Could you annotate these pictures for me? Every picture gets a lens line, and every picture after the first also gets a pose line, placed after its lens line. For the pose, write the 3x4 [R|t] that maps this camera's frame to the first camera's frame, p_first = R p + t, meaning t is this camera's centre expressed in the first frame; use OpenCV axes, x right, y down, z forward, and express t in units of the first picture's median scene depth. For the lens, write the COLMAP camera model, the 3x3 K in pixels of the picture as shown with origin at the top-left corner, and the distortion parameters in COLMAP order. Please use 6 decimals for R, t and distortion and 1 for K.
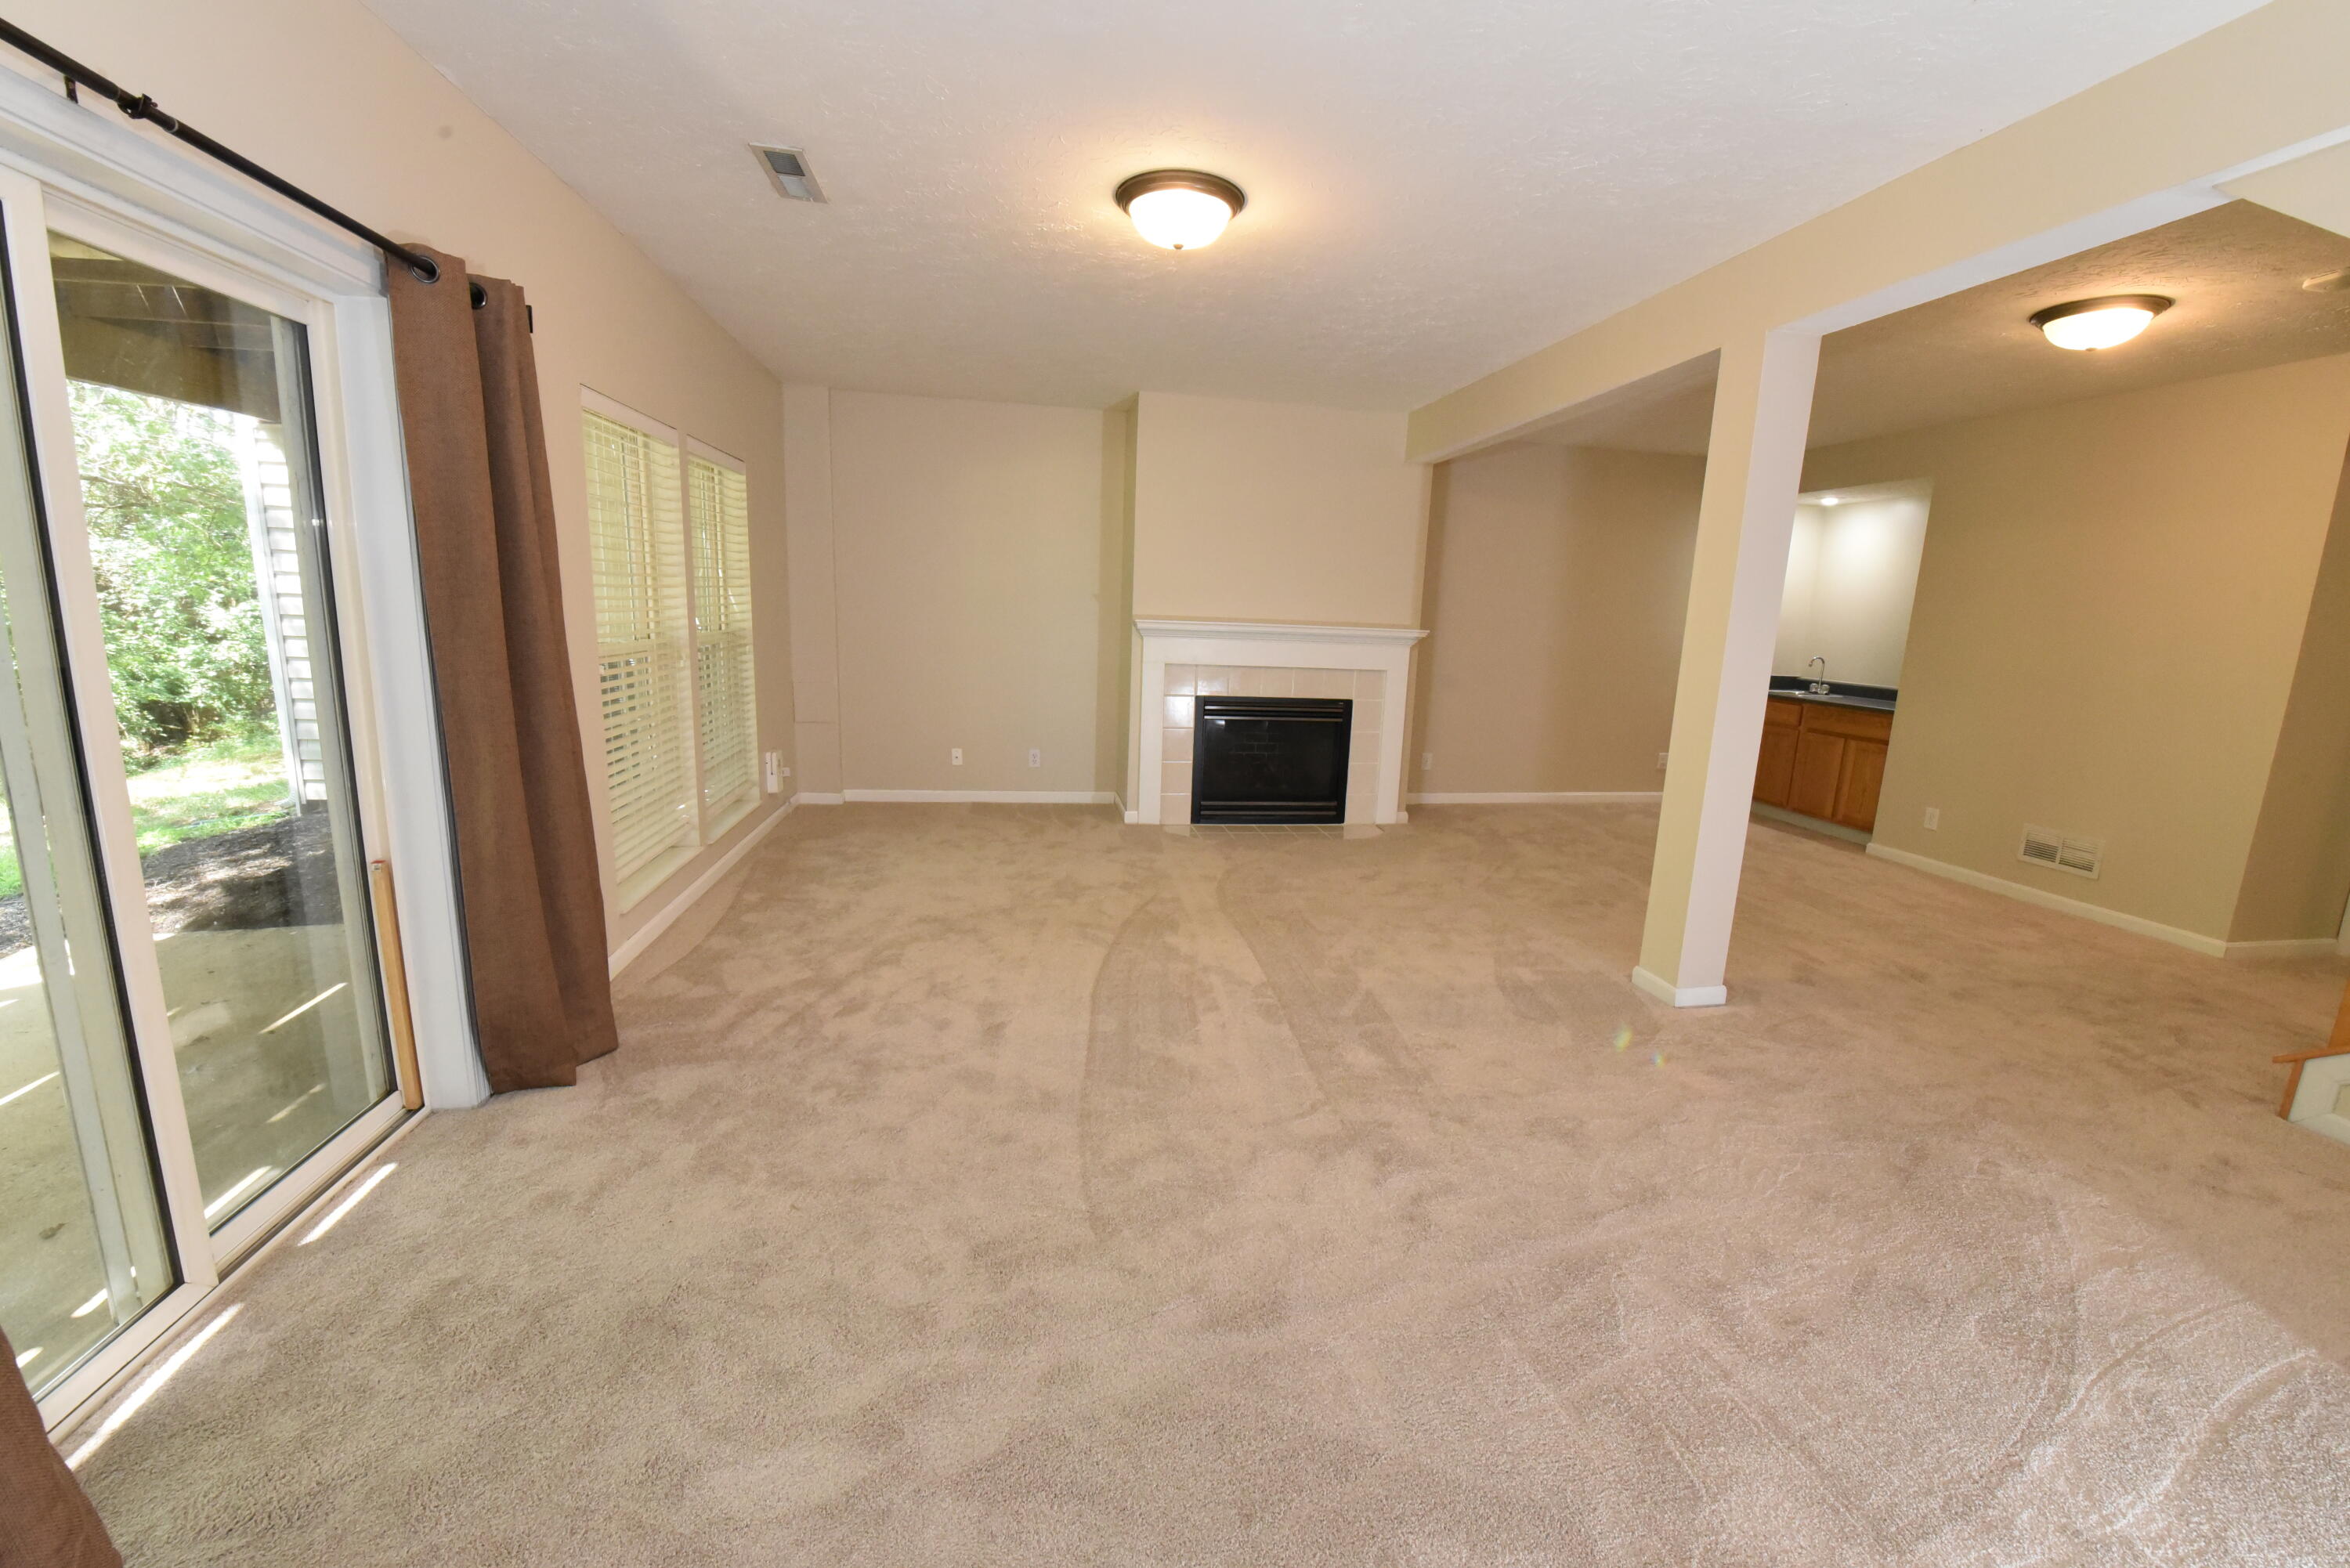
lens RADIAL K [[949.6, 0, 1175.0], [0, 949.6, 784.0], [0, 0, 1]] dist [-0.000060, -0.000008]
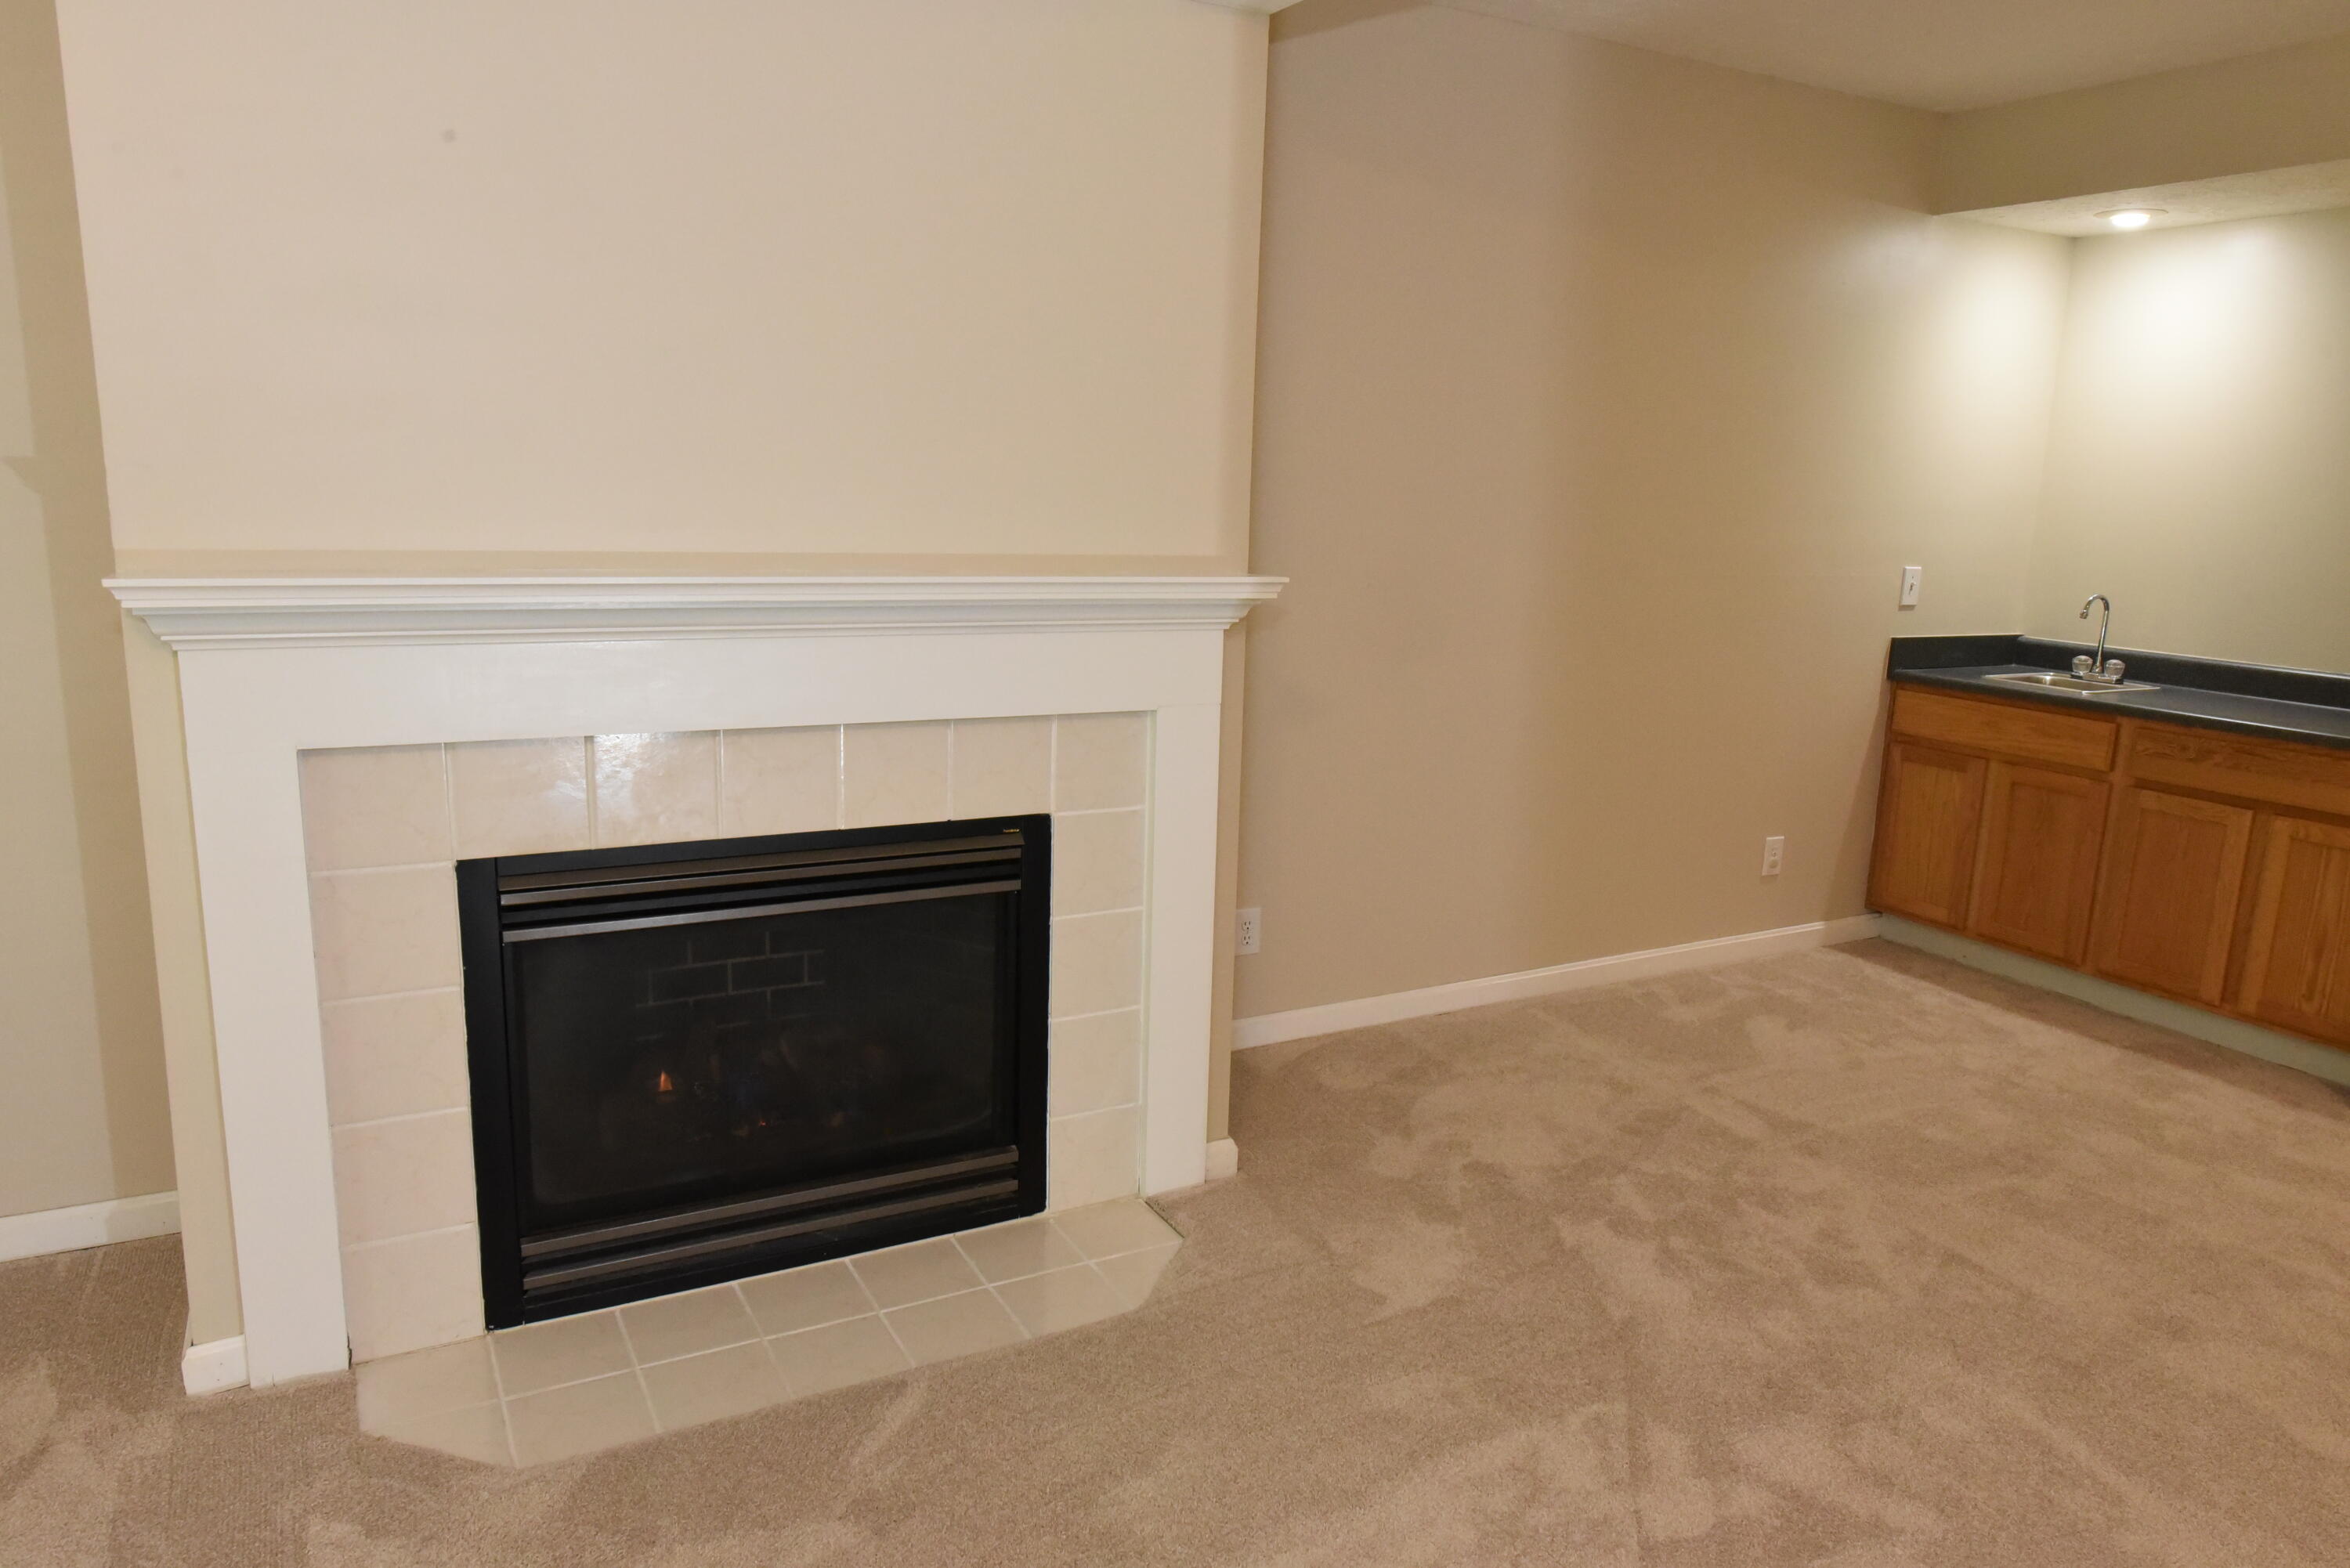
lens RADIAL K [[1556.0, 0, 1175.0], [0, 1556.0, 784.0], [0, 0, 1]] dist [0.035282, -0.001506]
pose [[0.948003, -0.070681, 0.310314, 0.072164], [0.063926, 0.997445, 0.031897, -0.110724], [-0.311775, -0.010402, 0.950099, 0.518389]]
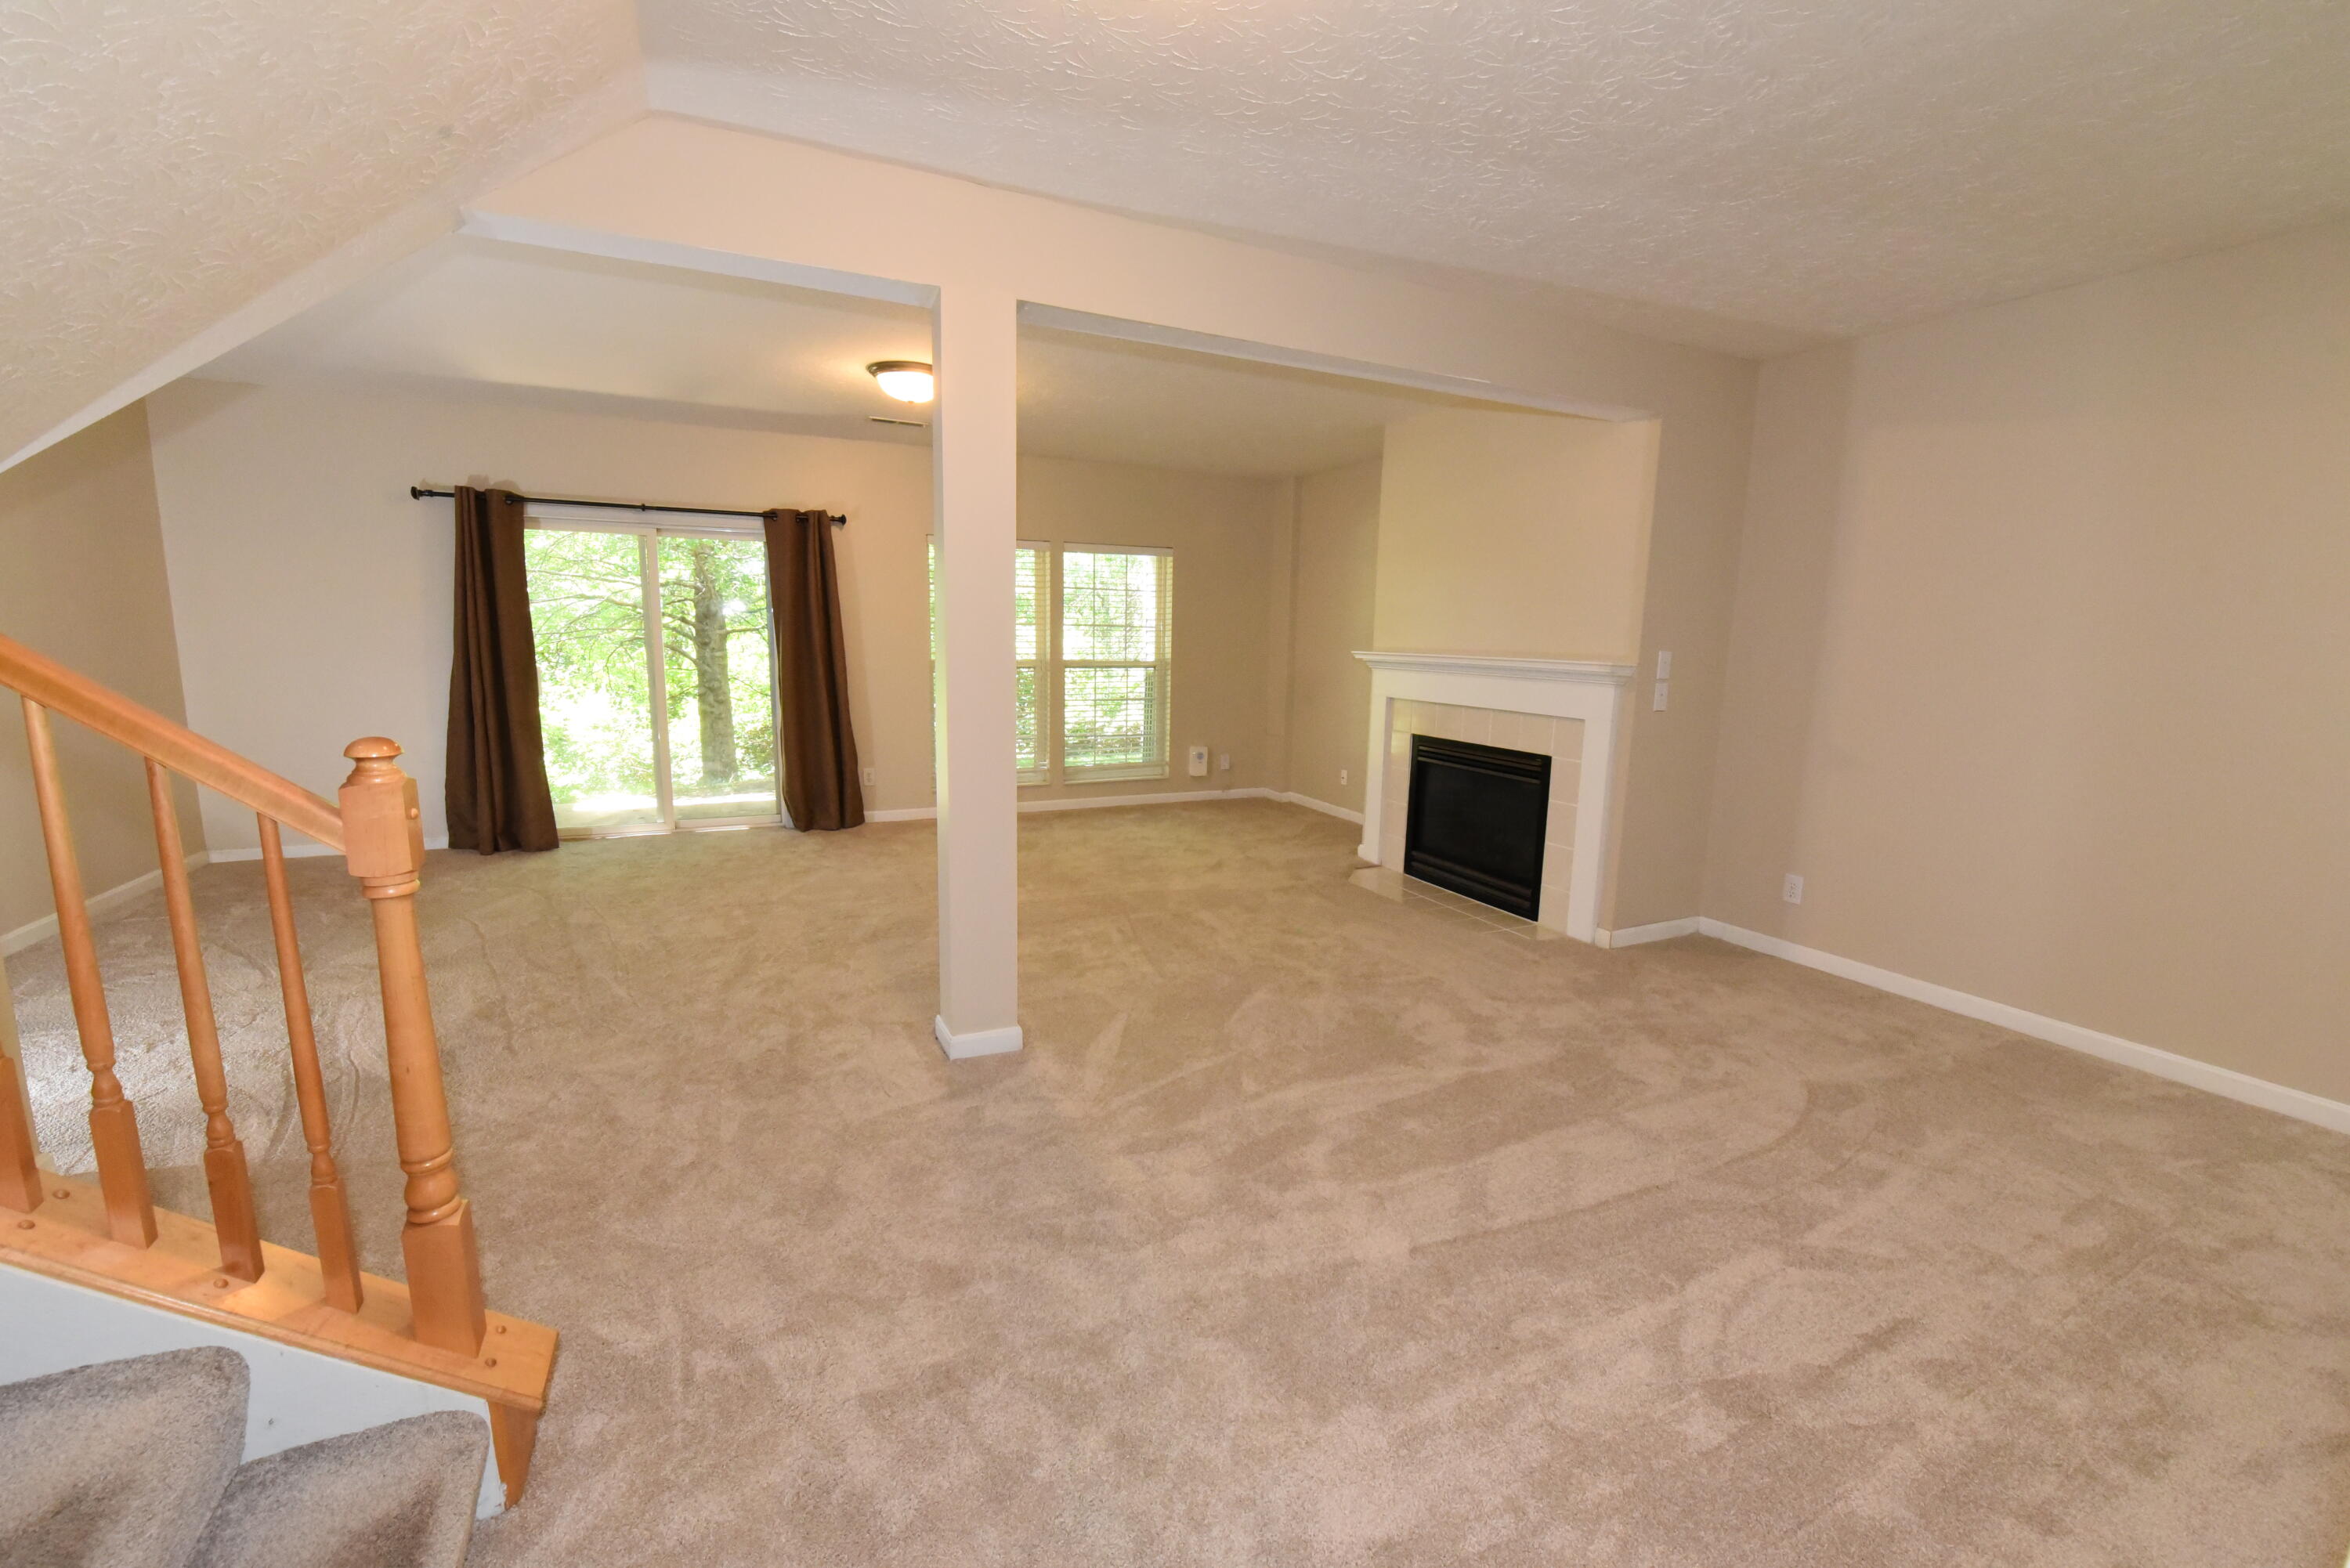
lens RADIAL K [[949.6, 0, 1175.0], [0, 949.6, 784.0], [0, 0, 1]] dist [-0.000060, -0.000008]
pose [[0.274767, 0.119237, -0.954089, 0.815099], [-0.179754, 0.981157, 0.070852, -0.066985], [0.944559, 0.152034, 0.291023, 0.505279]]
